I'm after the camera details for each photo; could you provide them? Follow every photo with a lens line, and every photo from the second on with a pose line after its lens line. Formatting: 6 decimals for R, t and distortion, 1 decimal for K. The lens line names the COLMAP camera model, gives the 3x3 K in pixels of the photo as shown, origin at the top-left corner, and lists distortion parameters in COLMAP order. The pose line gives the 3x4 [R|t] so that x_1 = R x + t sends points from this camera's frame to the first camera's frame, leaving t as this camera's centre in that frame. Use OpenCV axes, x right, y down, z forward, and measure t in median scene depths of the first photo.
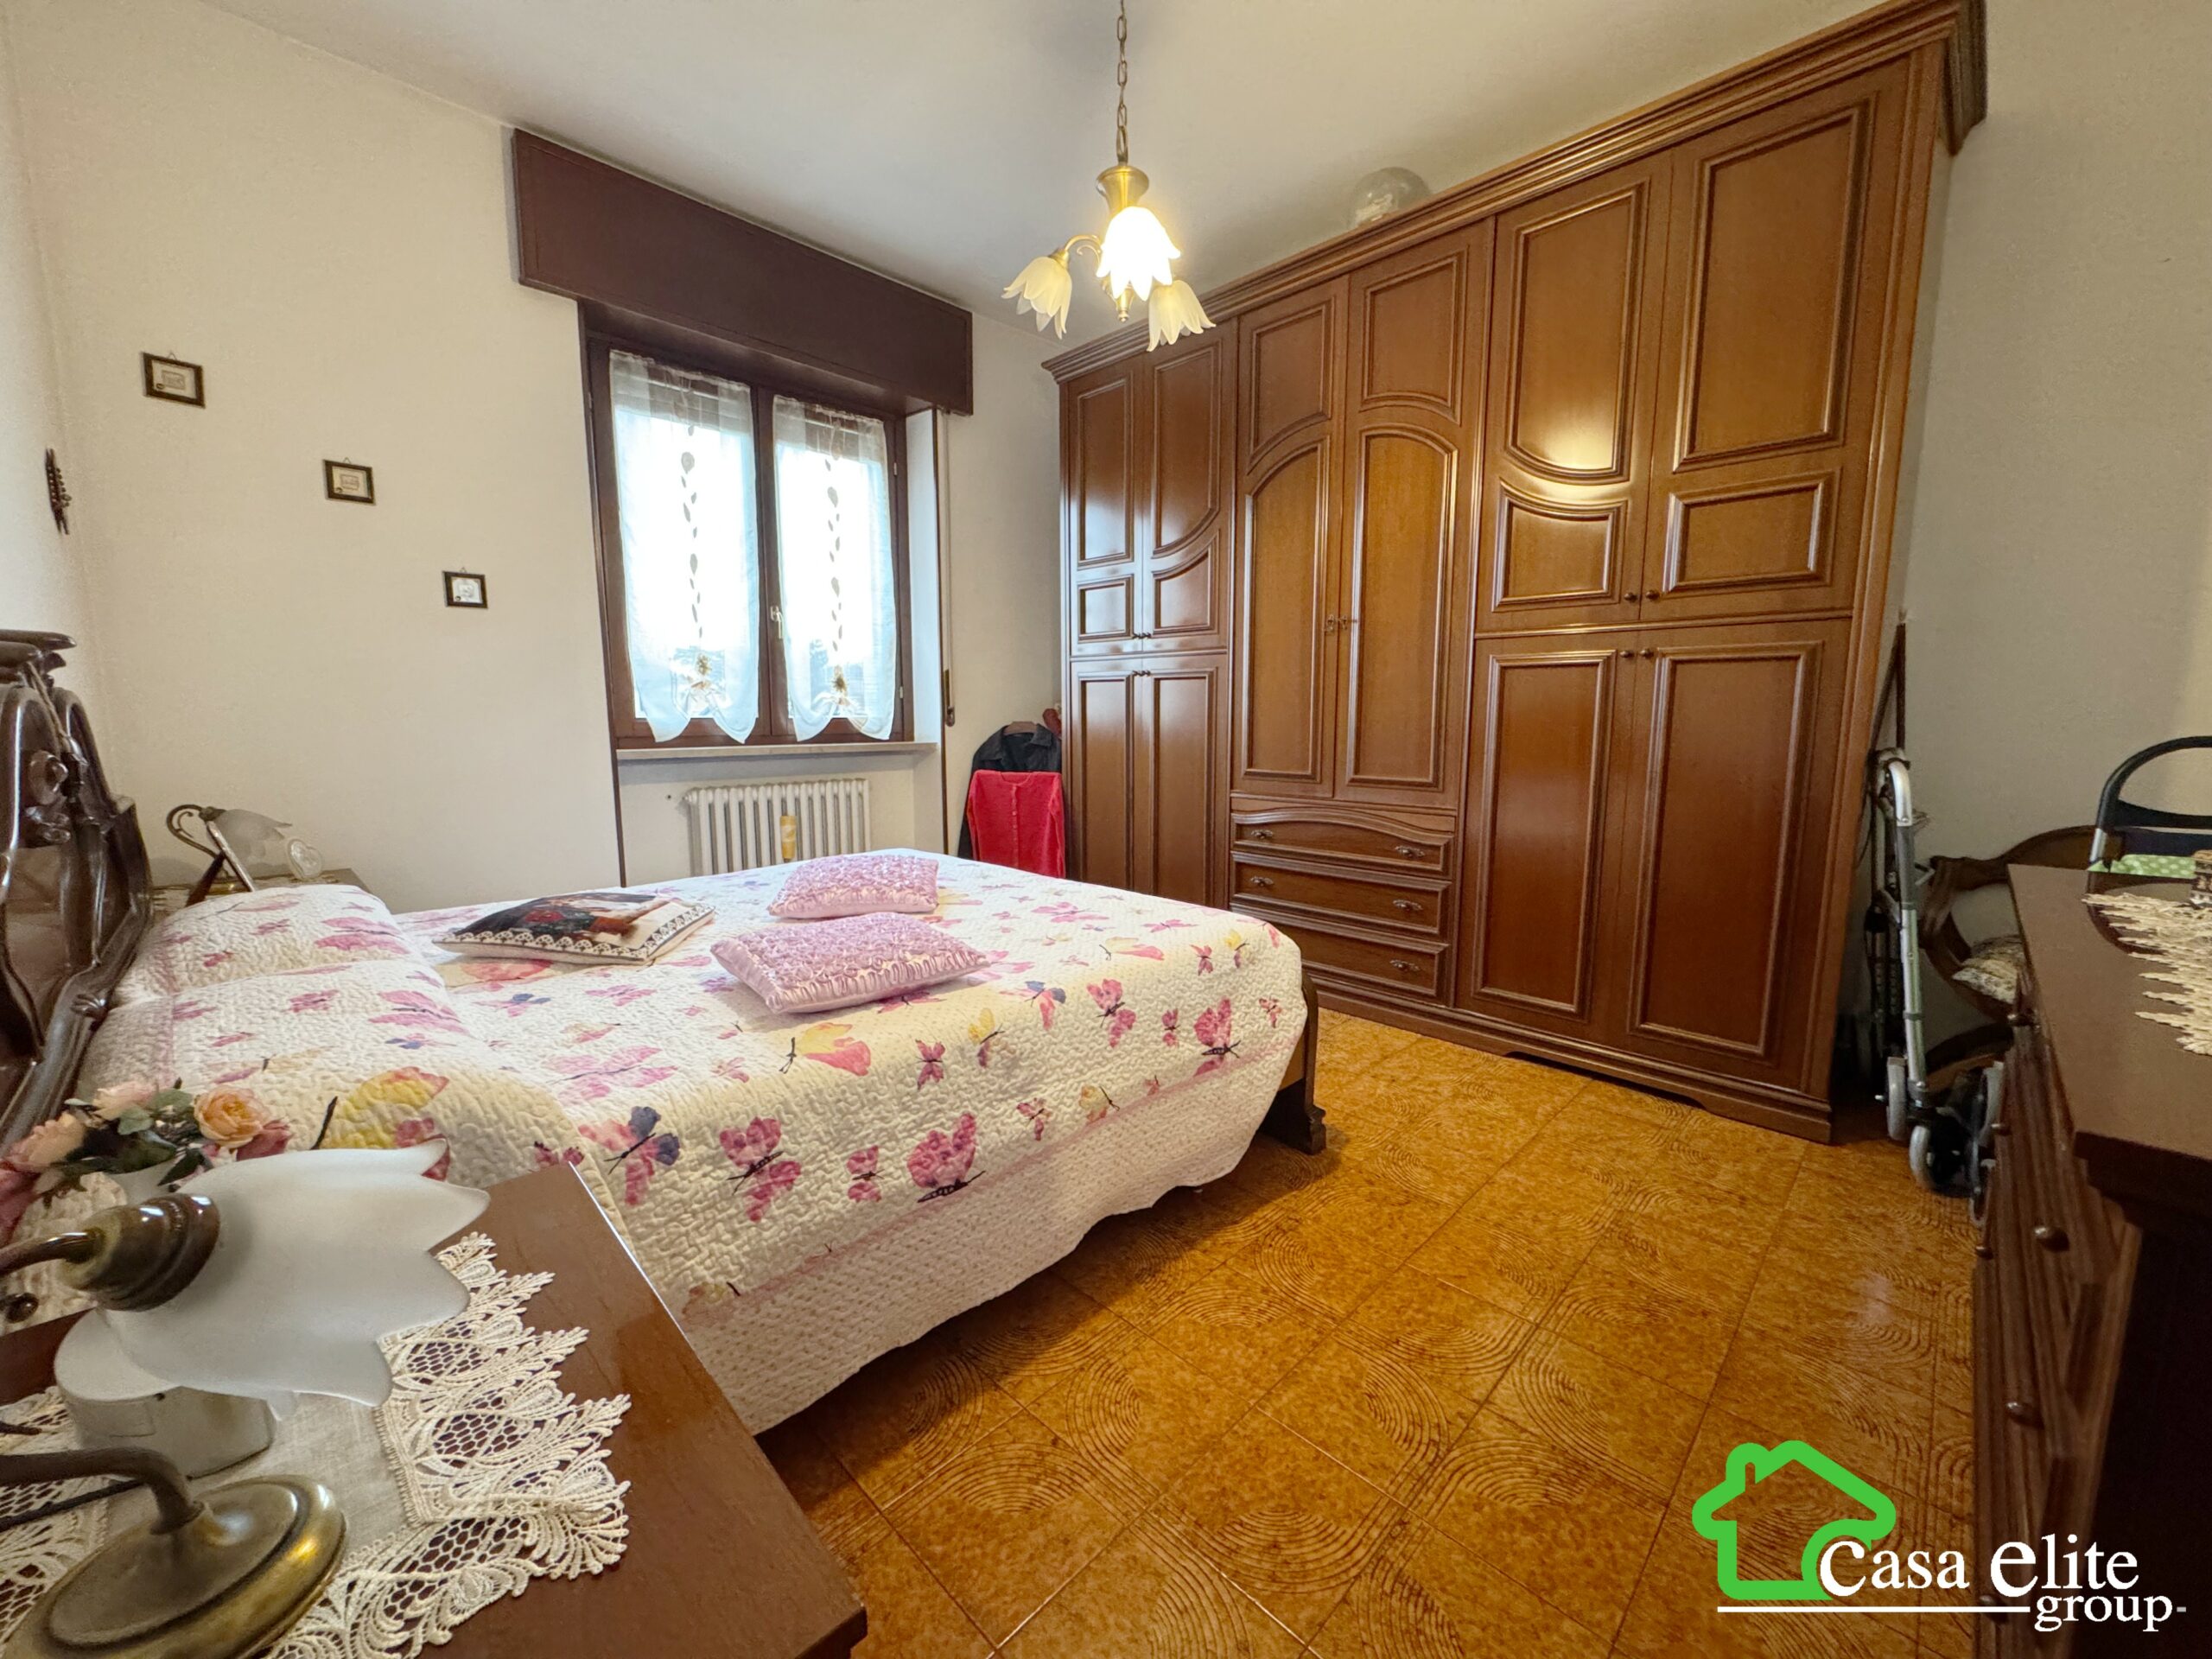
lens RADIAL K [[880.3, 0, 1088.9], [0, 880.3, 815.5], [0, 0, 1]] dist [-0.004324, -0.000020]
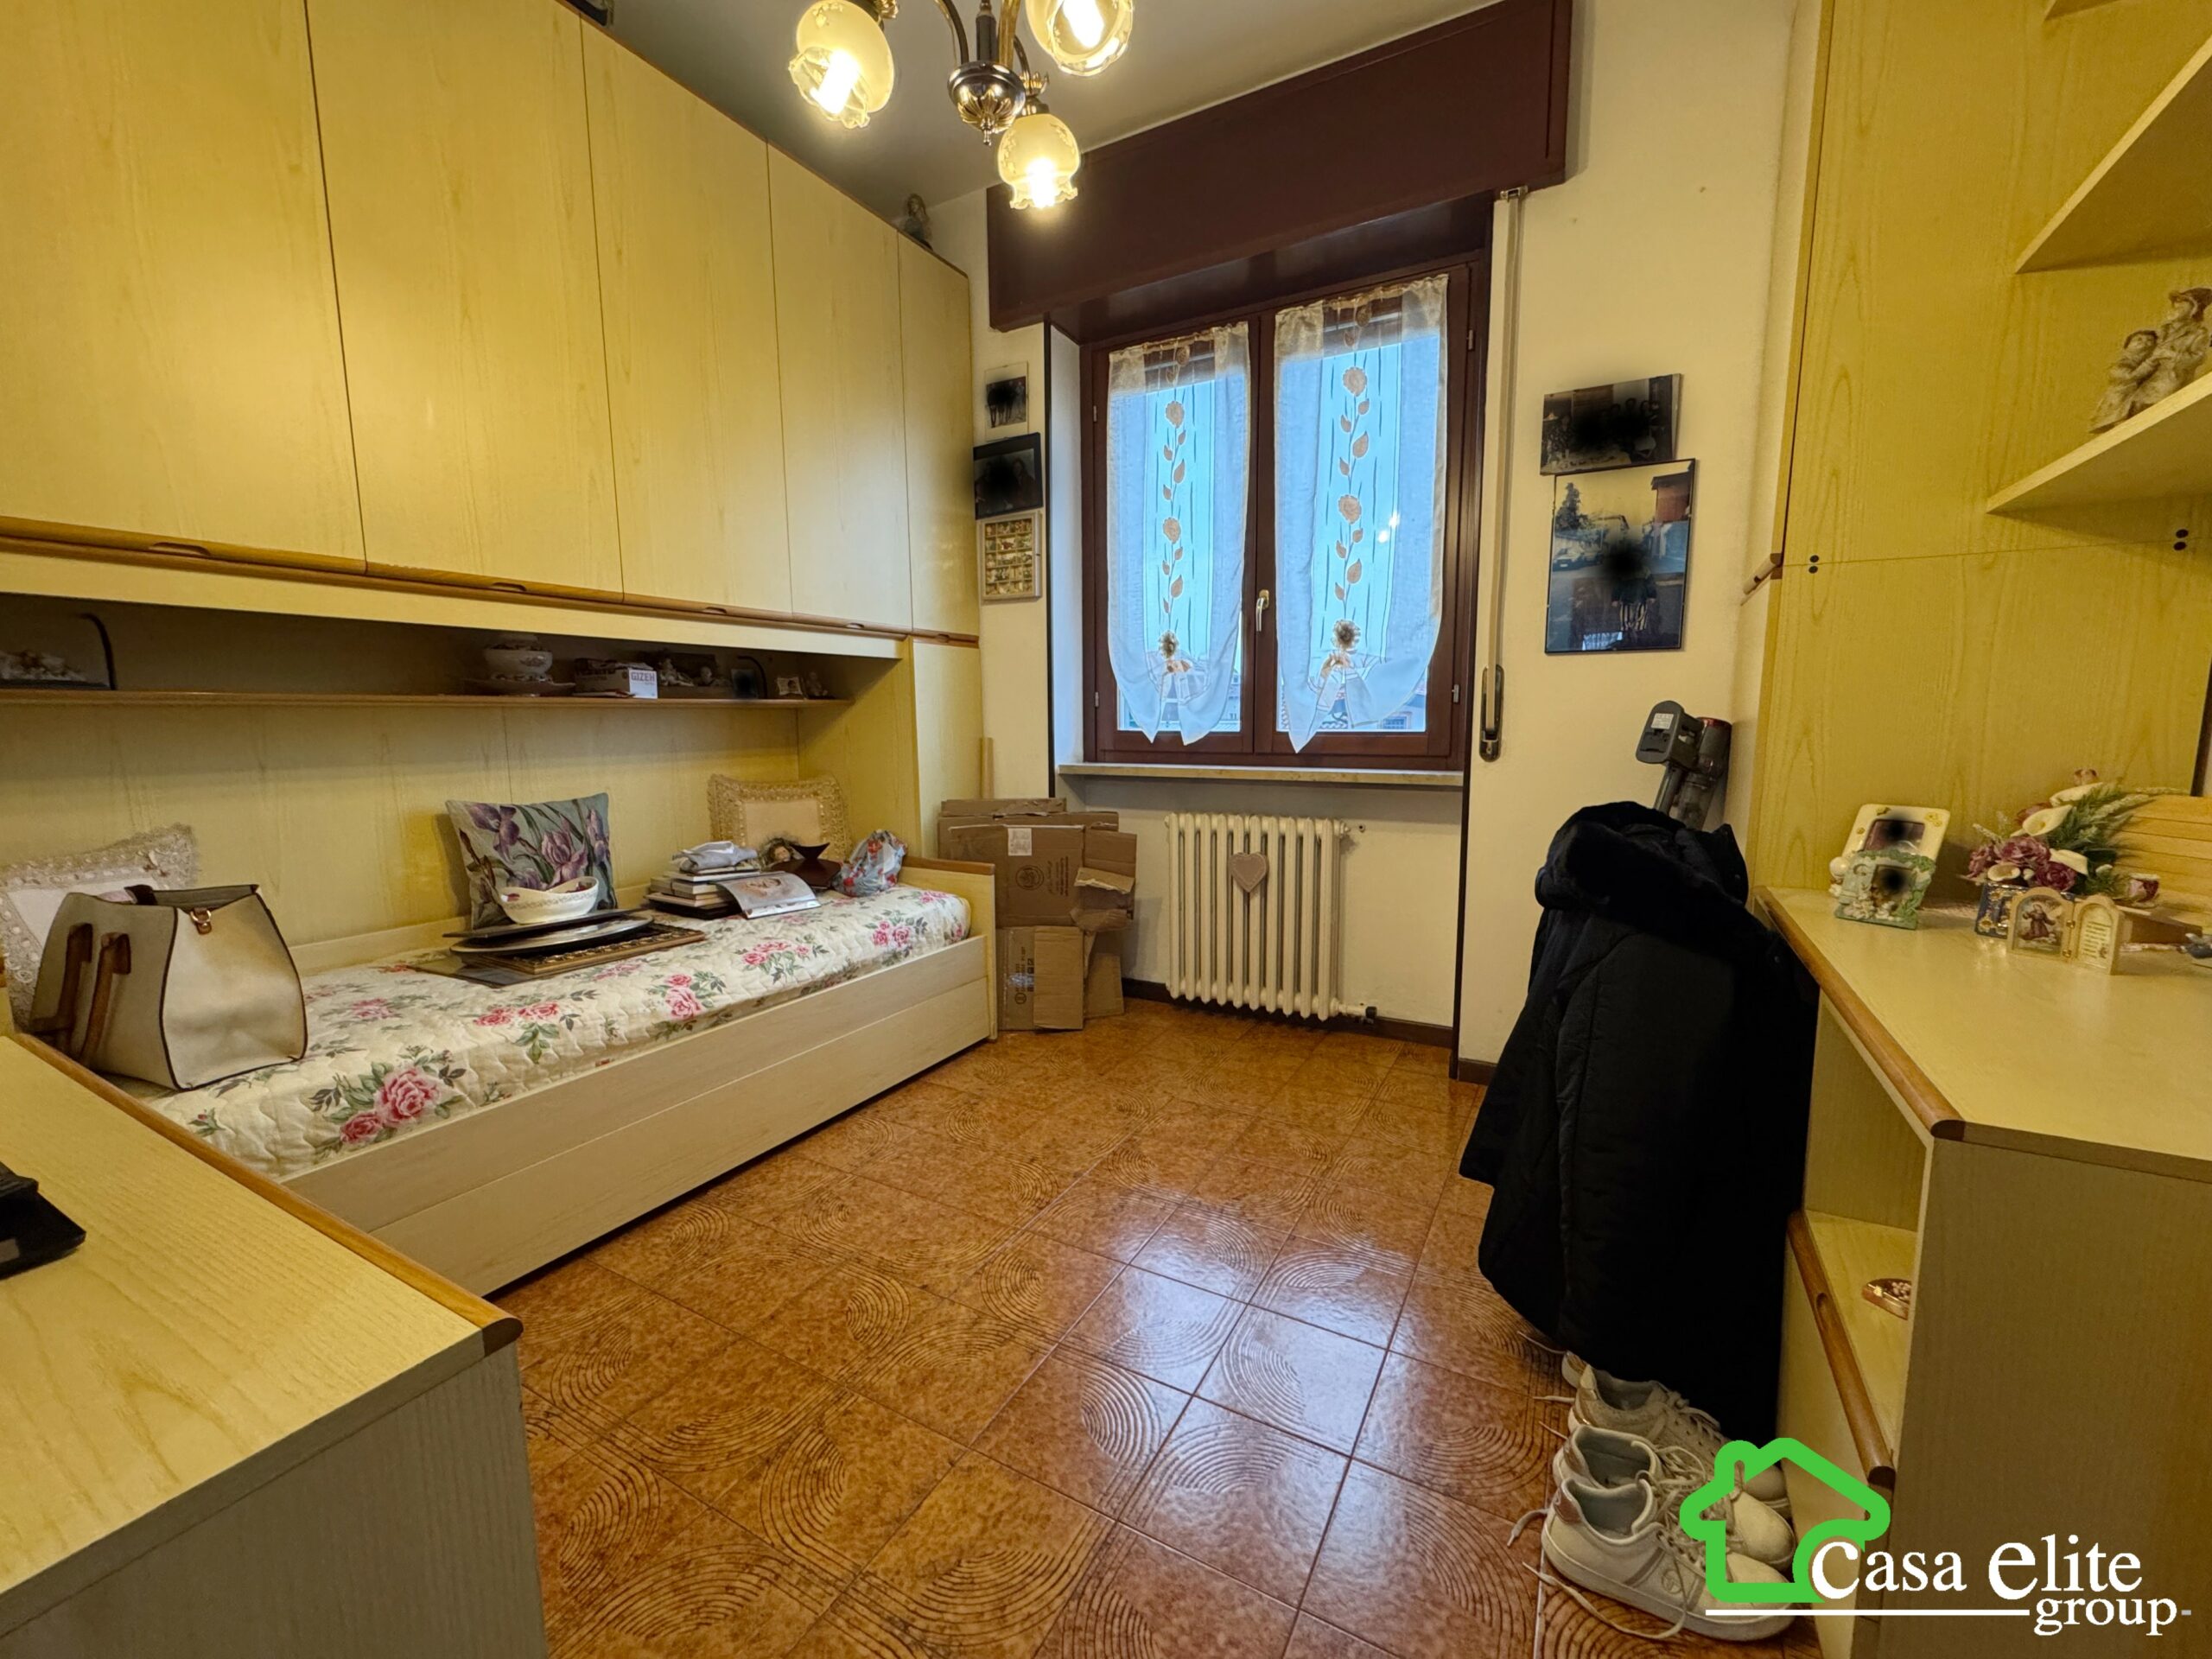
lens RADIAL K [[880.3, 0, 1105.8], [0, 880.3, 830.5], [0, 0, 1]] dist [-0.004324, -0.000020]
pose [[0.282211, 0.116286, -0.952279, 0.373527], [-0.098994, 0.990858, 0.091660, -0.077409], [0.954231, 0.068402, 0.291142, 0.622066]]
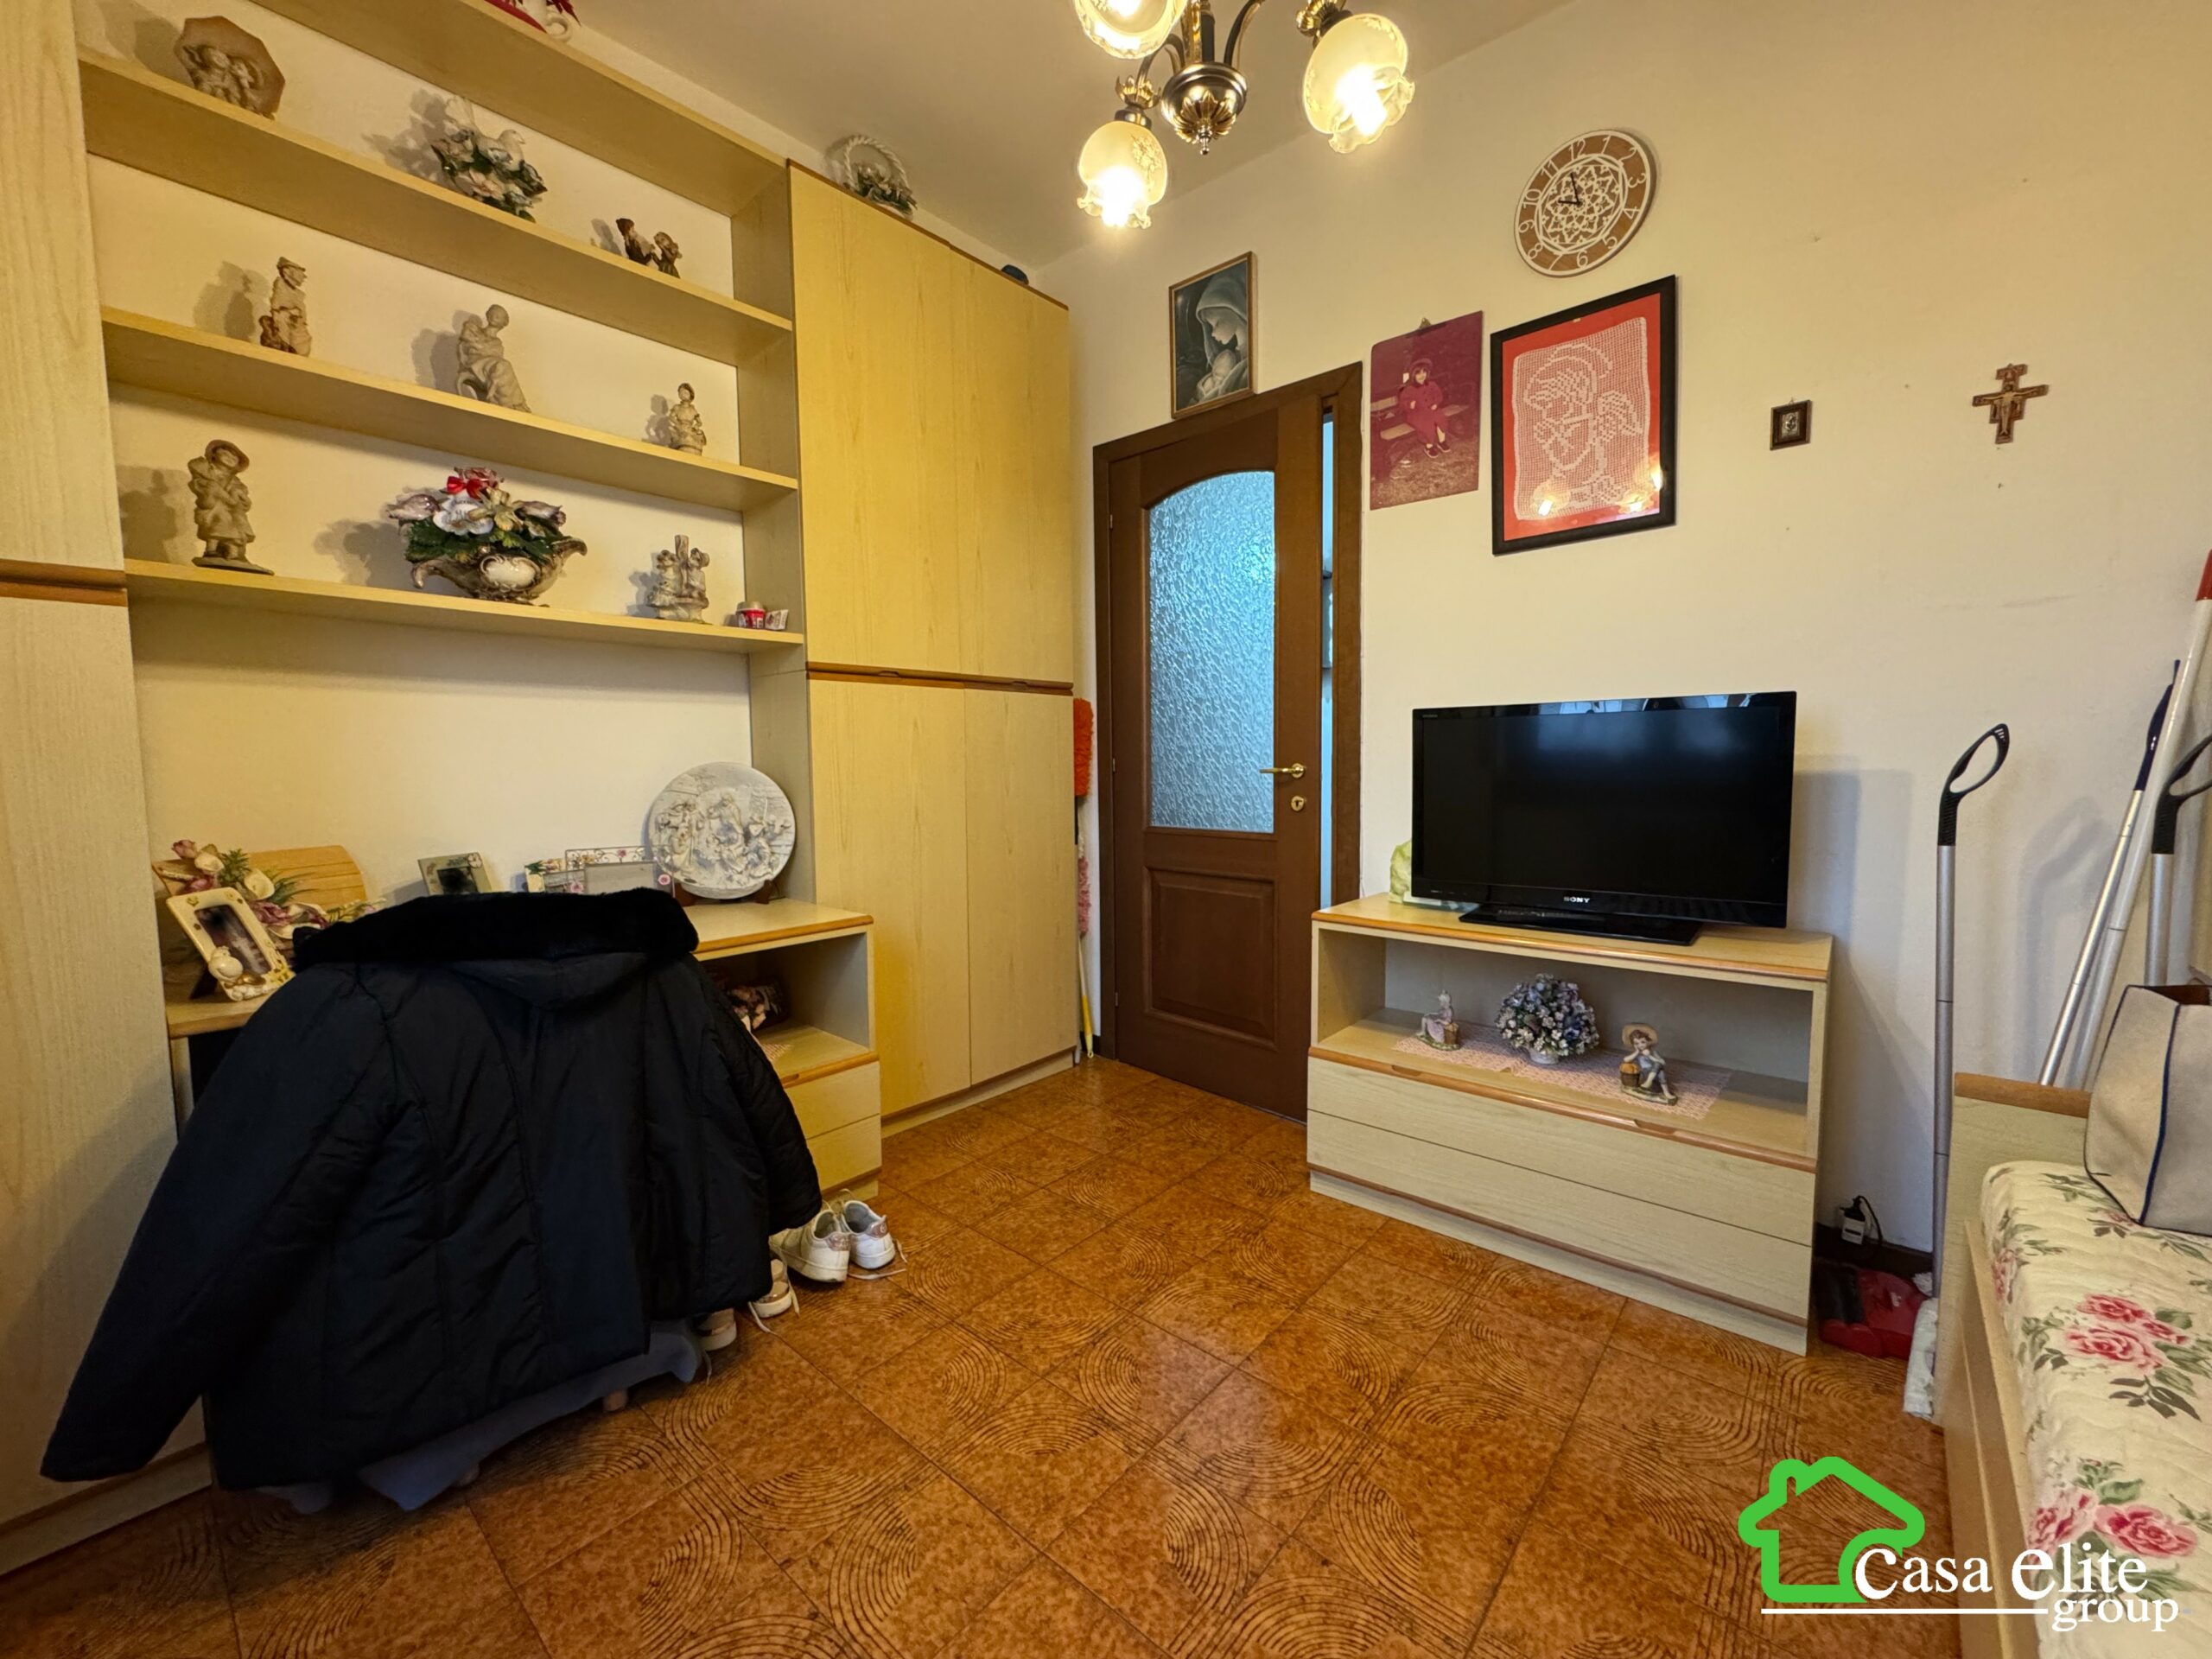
lens RADIAL K [[880.3, 0, 1112.5], [0, 880.3, 830.0], [0, 0, 1]] dist [-0.004324, -0.000020]
pose [[-0.090349, -0.081755, 0.992549, -0.332433], [0.116817, 0.988875, 0.092086, -0.103462], [-0.989035, 0.124266, -0.079793, 0.748125]]
